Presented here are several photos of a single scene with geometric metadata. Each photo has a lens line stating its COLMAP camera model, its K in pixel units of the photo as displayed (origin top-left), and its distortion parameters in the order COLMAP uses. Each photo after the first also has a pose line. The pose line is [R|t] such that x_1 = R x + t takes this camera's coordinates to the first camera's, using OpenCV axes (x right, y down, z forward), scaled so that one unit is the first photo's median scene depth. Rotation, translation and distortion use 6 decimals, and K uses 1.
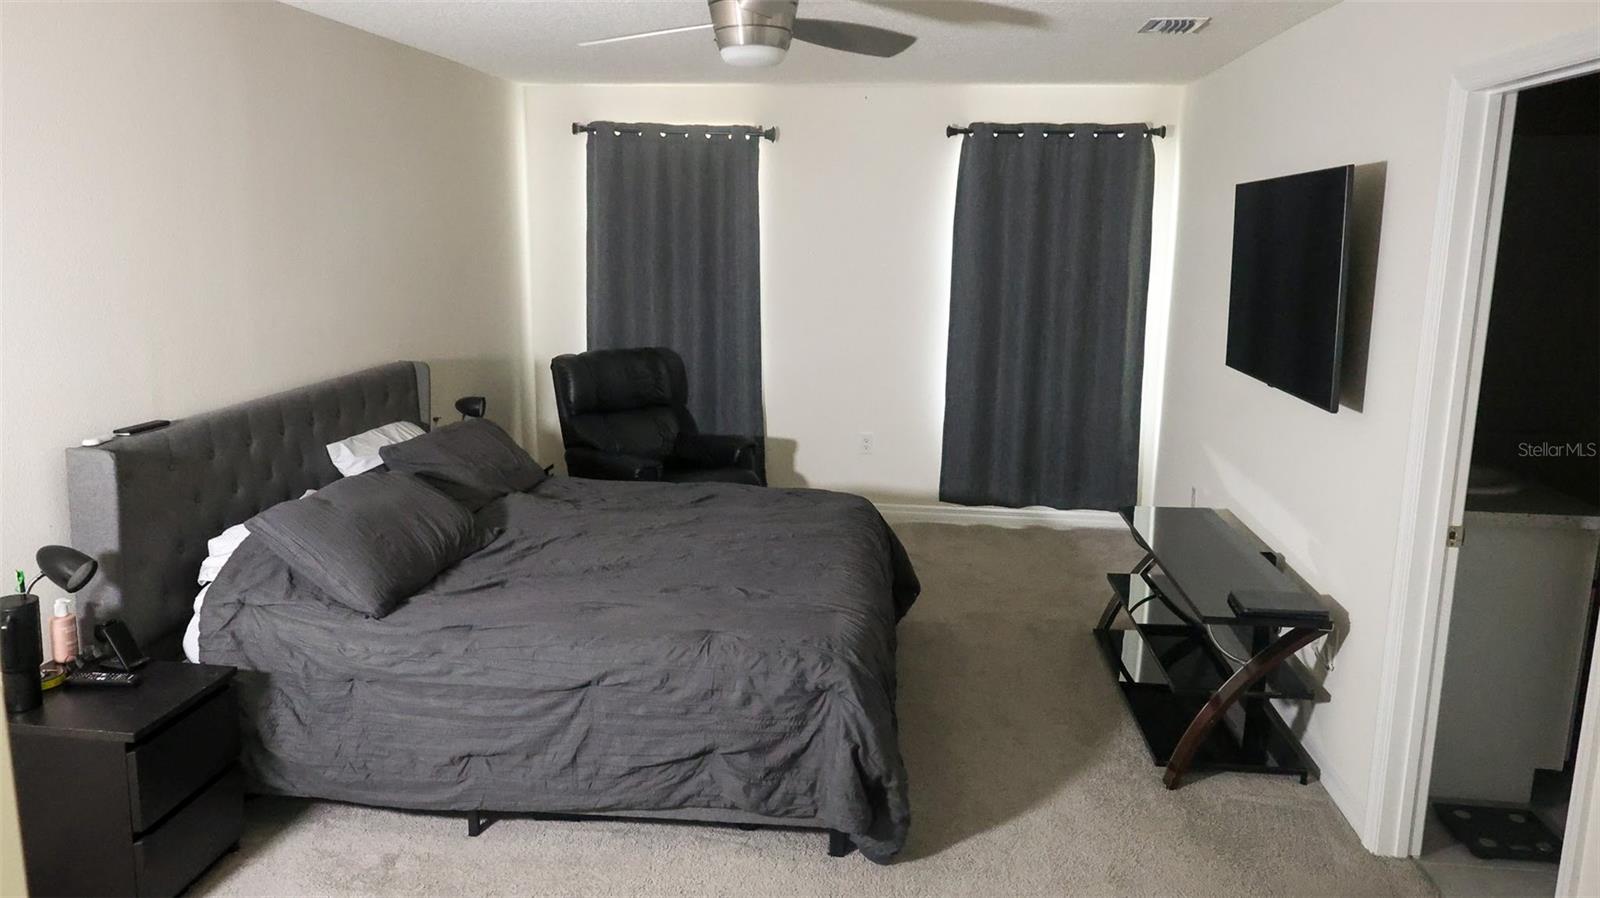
lens RADIAL K [[1104.4, 0, 800.0], [0, 1104.4, 449.0], [0, 0, 1]] dist [-0.002734, 0.003045]
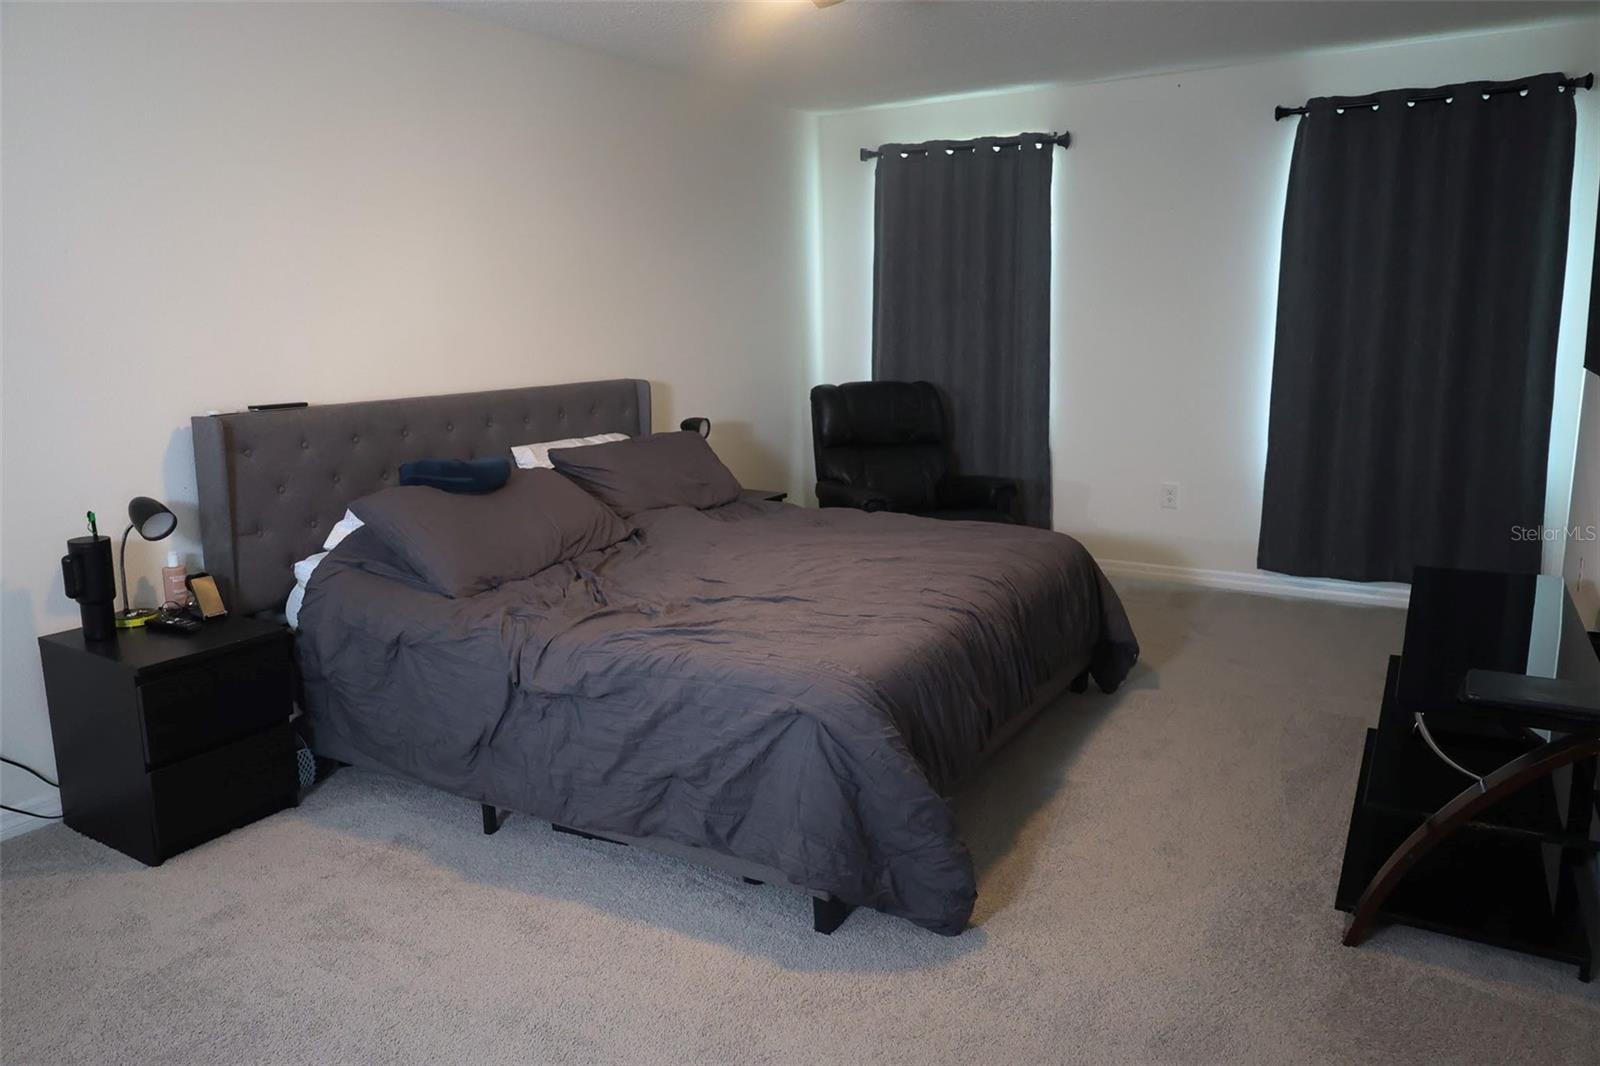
lens RADIAL K [[1075.1, 0, 800.0], [0, 1075.1, 533.0], [0, 0, 1]] dist [0.034049, -0.028222]
pose [[0.914414, 0.055985, -0.400890, 0.148249], [-0.054955, 0.998390, 0.014077, 0.030762], [0.401032, 0.009159, 0.916018, 0.122922]]
